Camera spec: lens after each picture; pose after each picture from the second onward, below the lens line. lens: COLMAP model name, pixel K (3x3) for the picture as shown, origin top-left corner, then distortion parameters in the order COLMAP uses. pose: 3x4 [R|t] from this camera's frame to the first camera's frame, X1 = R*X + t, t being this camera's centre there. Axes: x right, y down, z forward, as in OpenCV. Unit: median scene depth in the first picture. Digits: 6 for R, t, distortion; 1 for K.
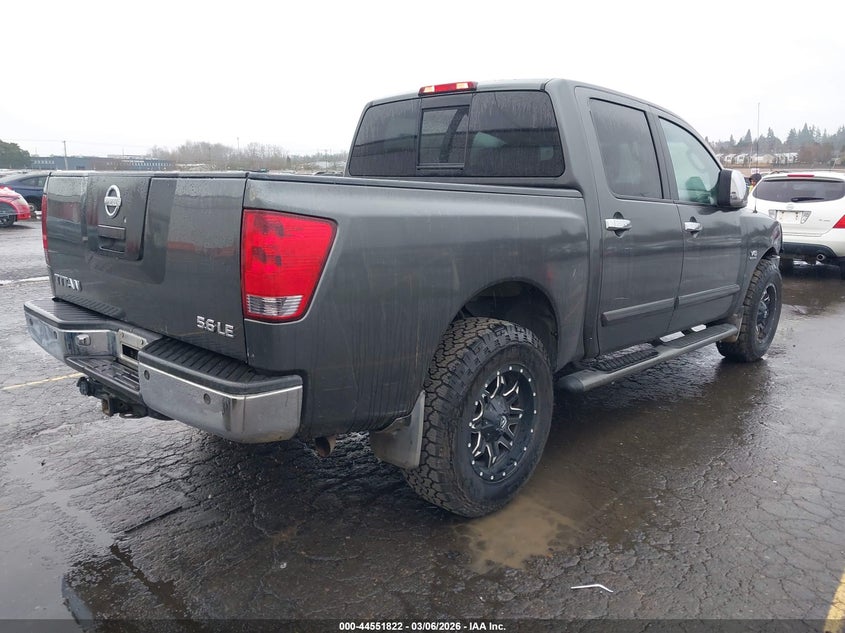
lens RADIAL K [[680.9, 0, 422.5], [0, 680.9, 316.5], [0, 0, 1]] dist [-0.066503, 0.000799]
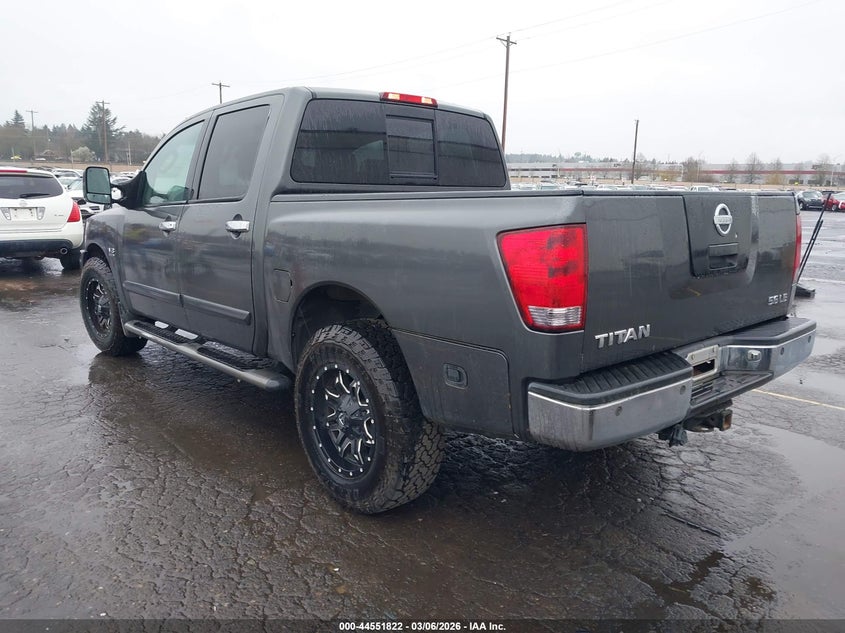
lens RADIAL K [[680.9, 0, 422.5], [0, 680.9, 316.5], [0, 0, 1]] dist [-0.066503, 0.000799]
pose [[0.122619, -0.186916, 0.974693, -1.021779], [0.171638, 0.971300, 0.164672, -0.180829], [-0.977499, 0.147103, 0.151182, 0.866987]]
